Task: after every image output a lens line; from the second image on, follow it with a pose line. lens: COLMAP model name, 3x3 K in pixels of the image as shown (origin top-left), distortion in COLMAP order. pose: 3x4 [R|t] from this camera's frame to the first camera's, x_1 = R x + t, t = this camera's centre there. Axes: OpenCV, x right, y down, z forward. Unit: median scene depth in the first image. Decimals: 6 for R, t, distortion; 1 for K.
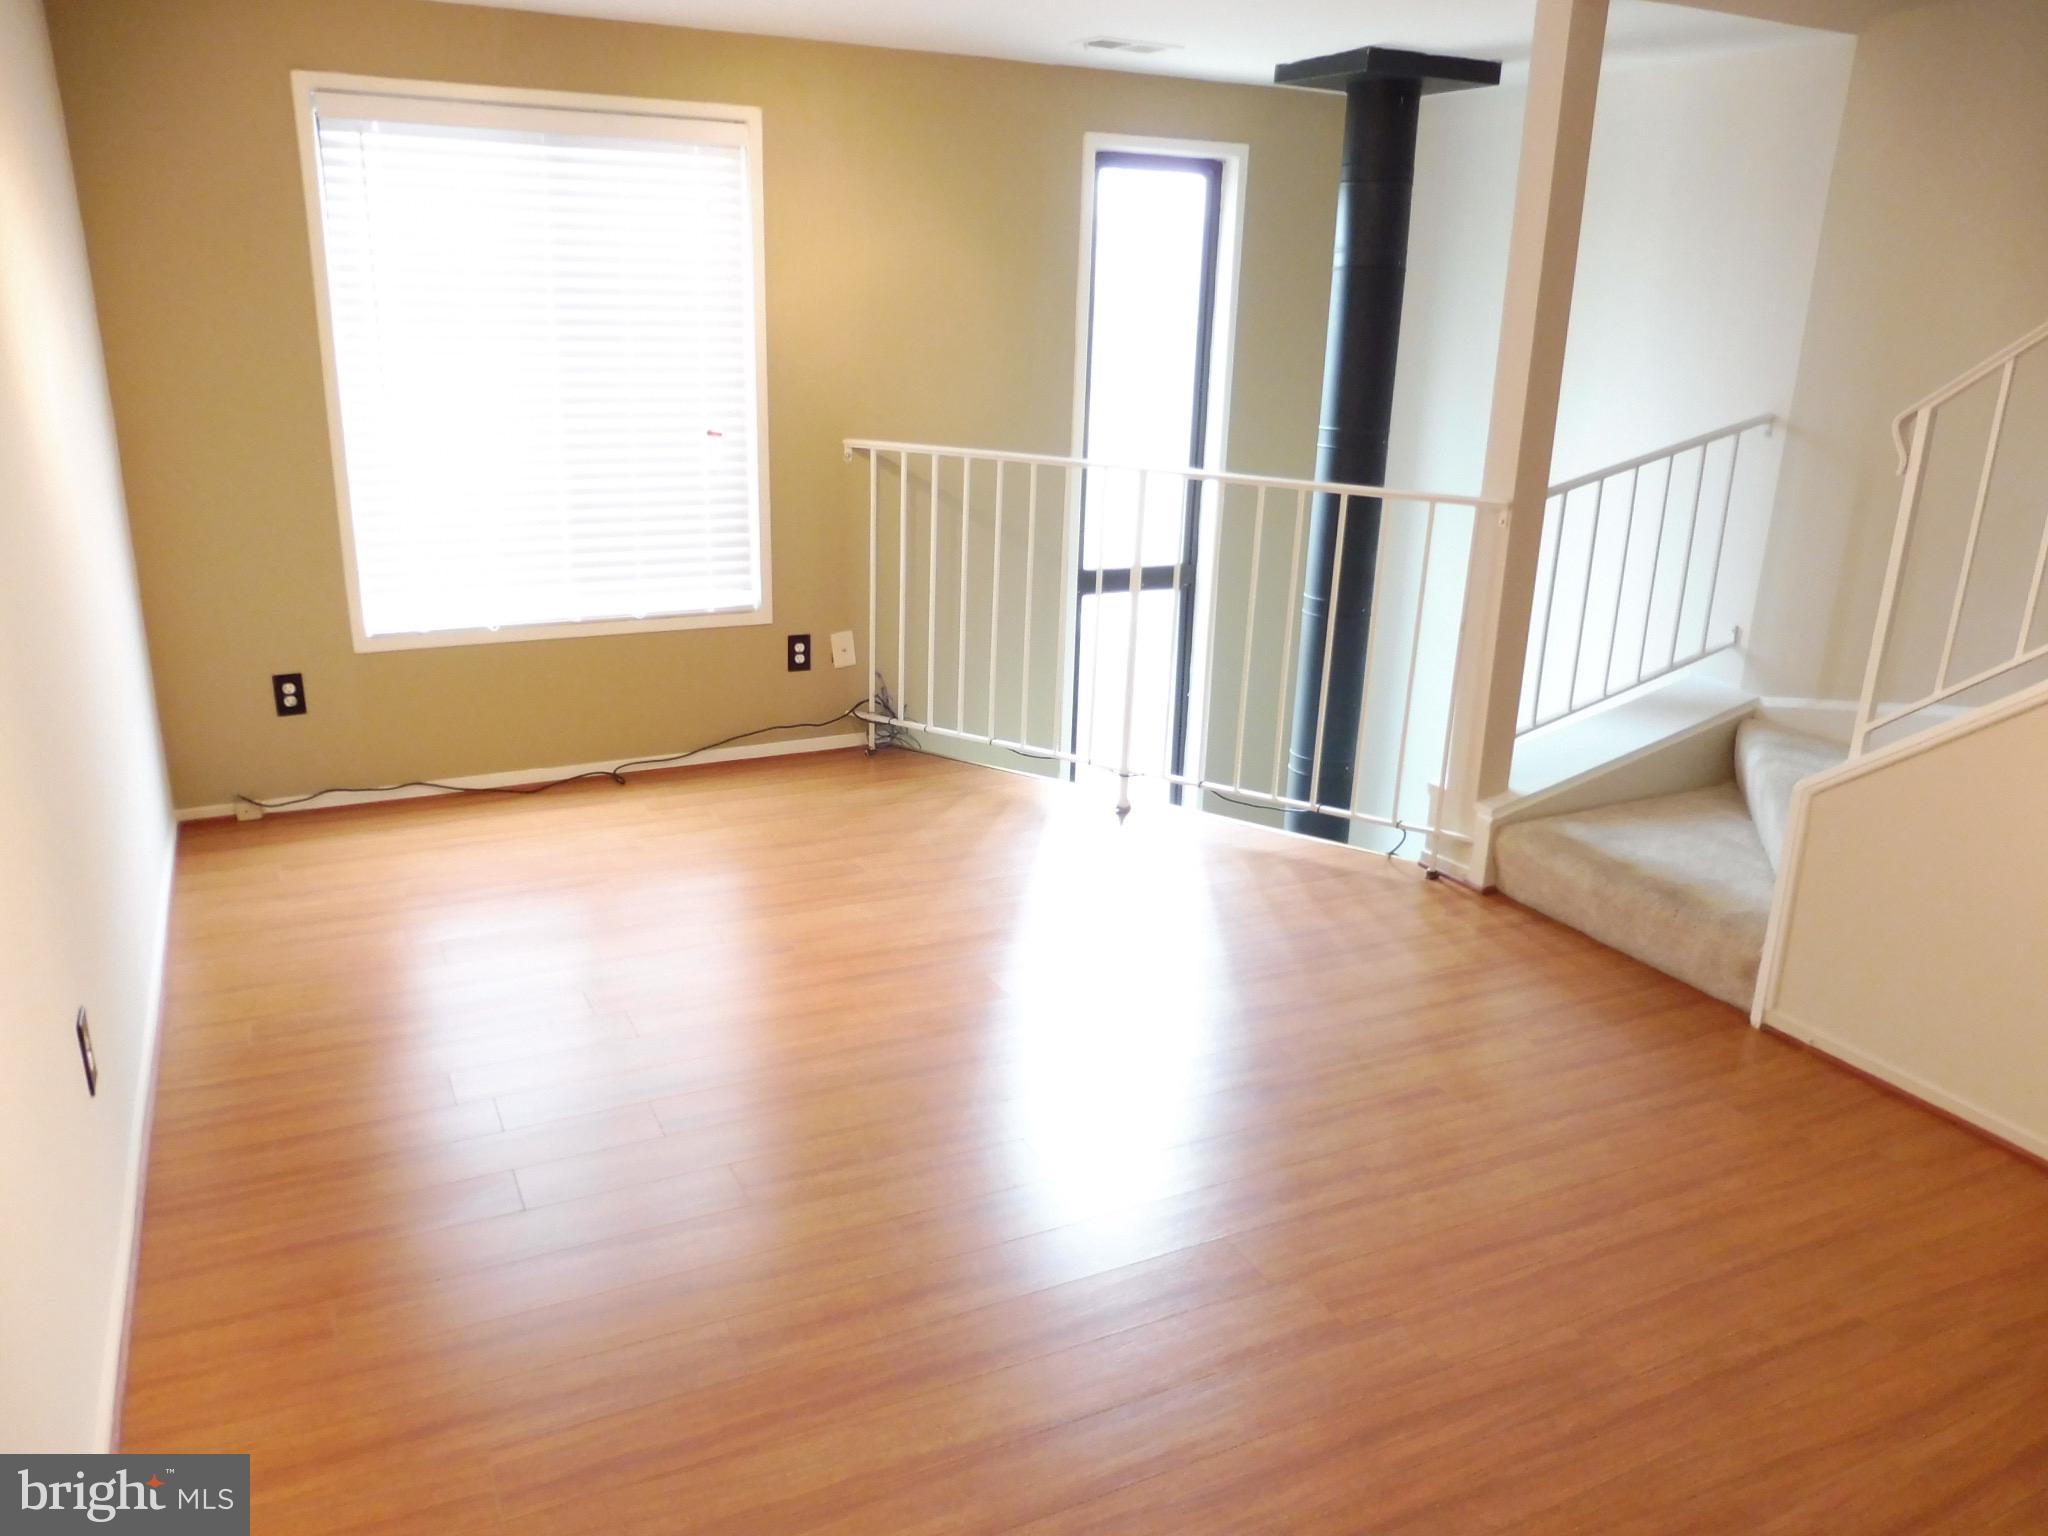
lens RADIAL K [[1495.8, 0, 1017.4], [0, 1495.8, 772.8], [0, 0, 1]] dist [-0.035332, -0.003414]
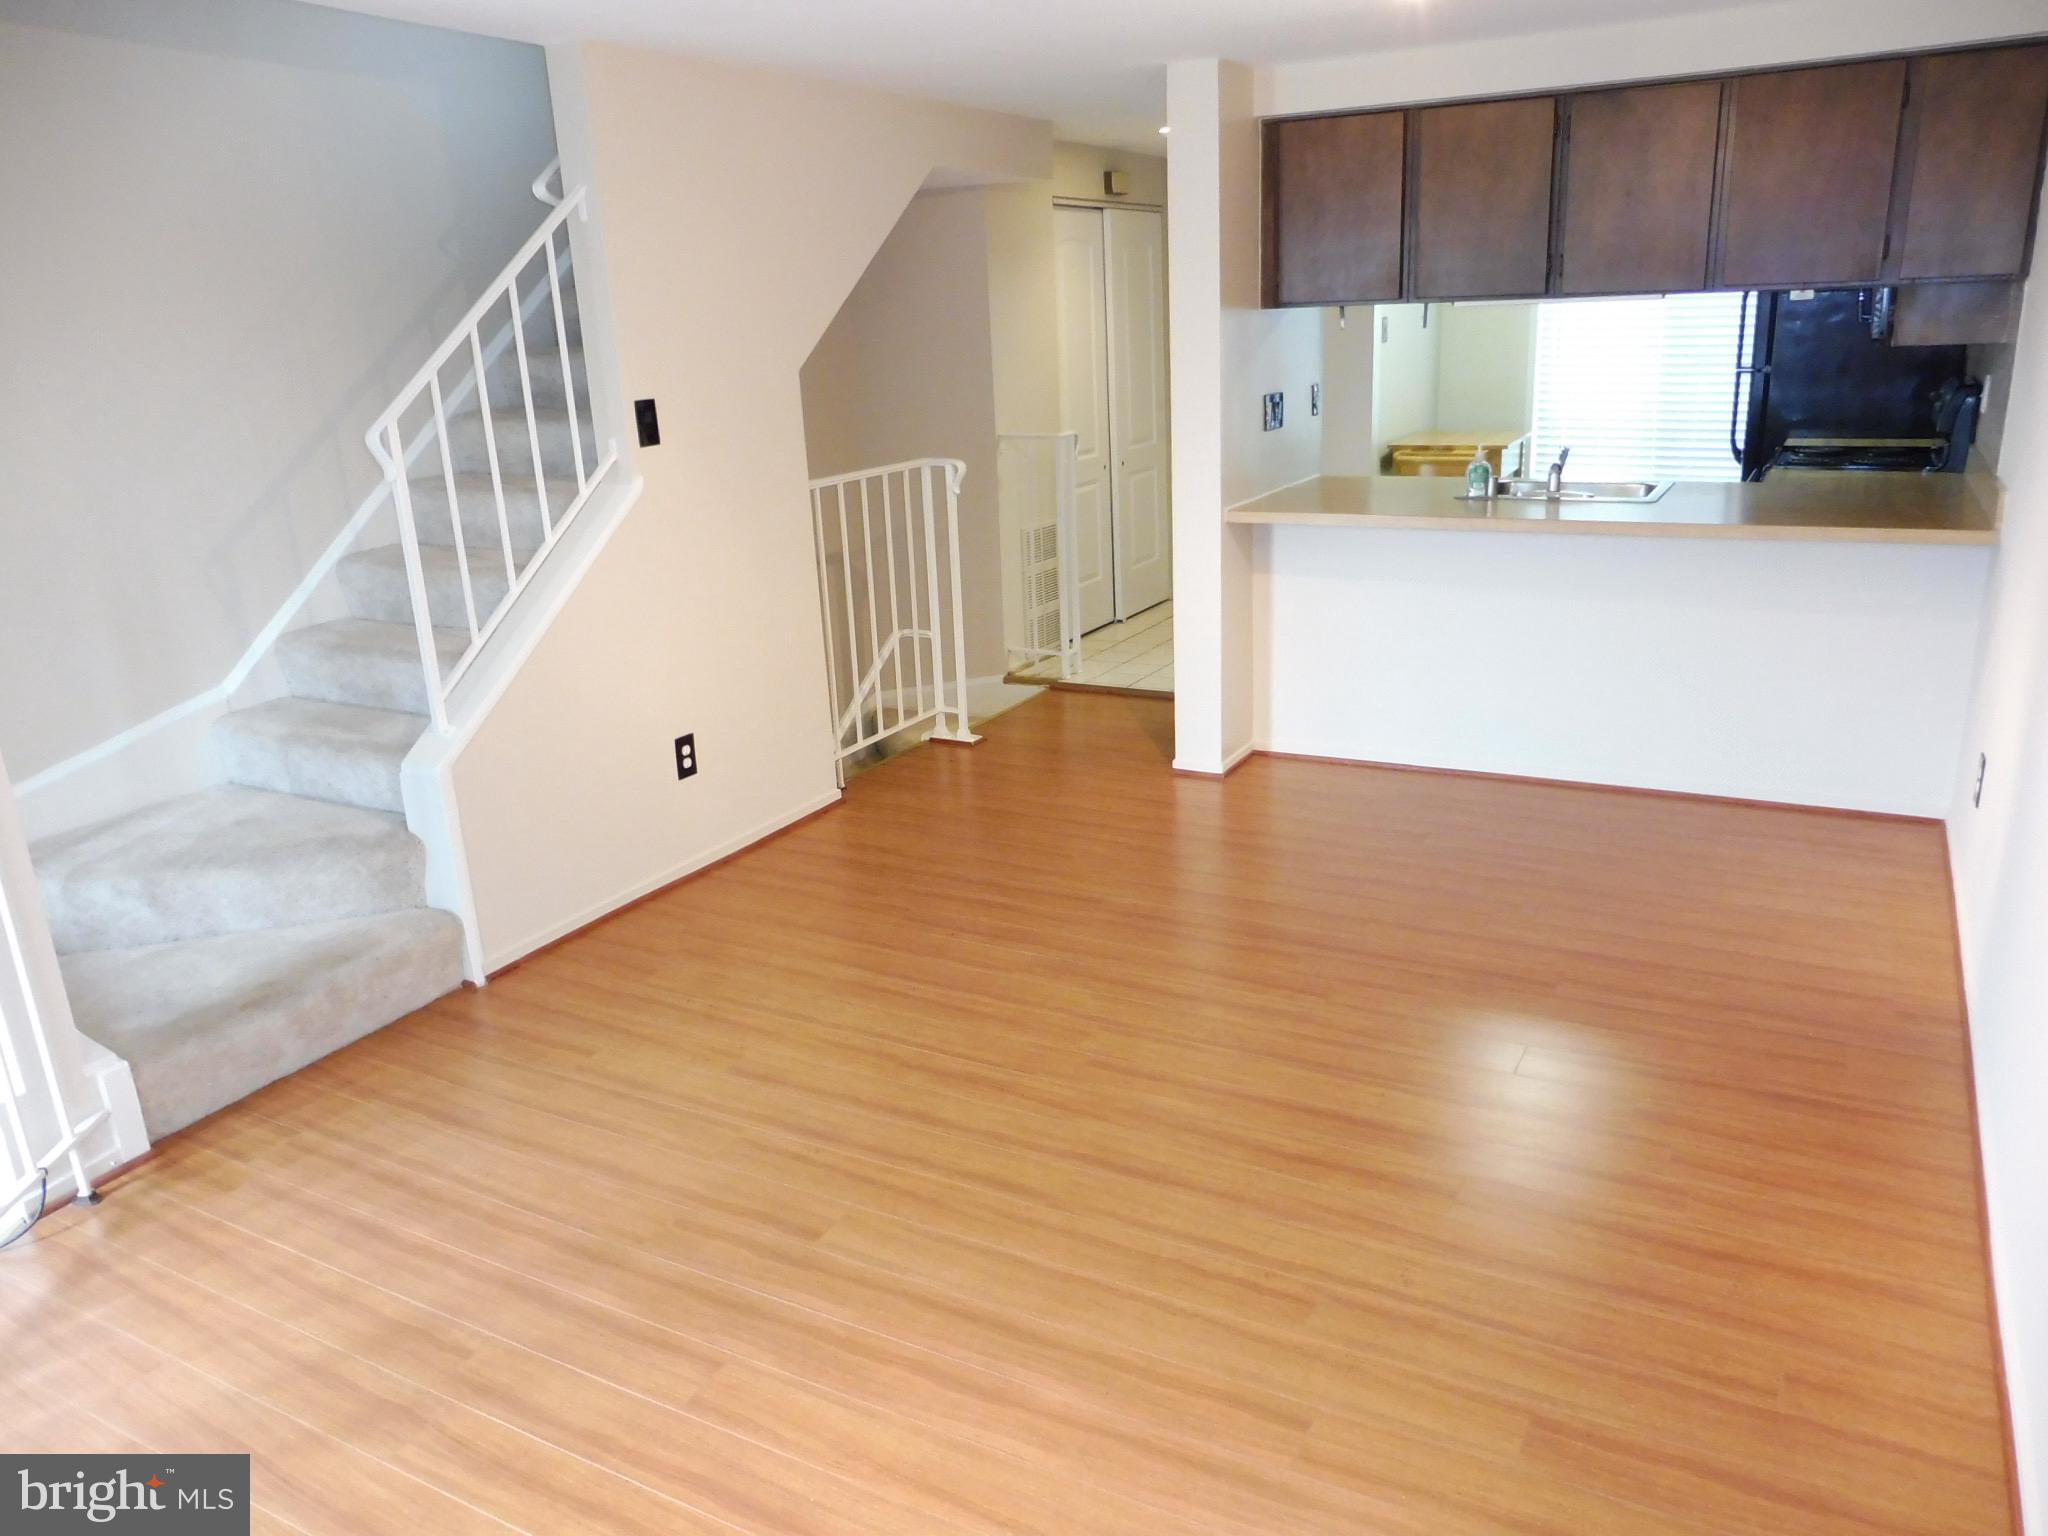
lens RADIAL K [[1495.8, 0, 1020.1], [0, 1495.8, 761.4], [0, 0, 1]] dist [-0.035332, -0.003414]
pose [[-0.562054, -0.247382, 0.789238, -0.563489], [0.277691, 0.842394, 0.461801, -0.370770], [-0.779091, 0.478722, -0.404776, 1.058574]]
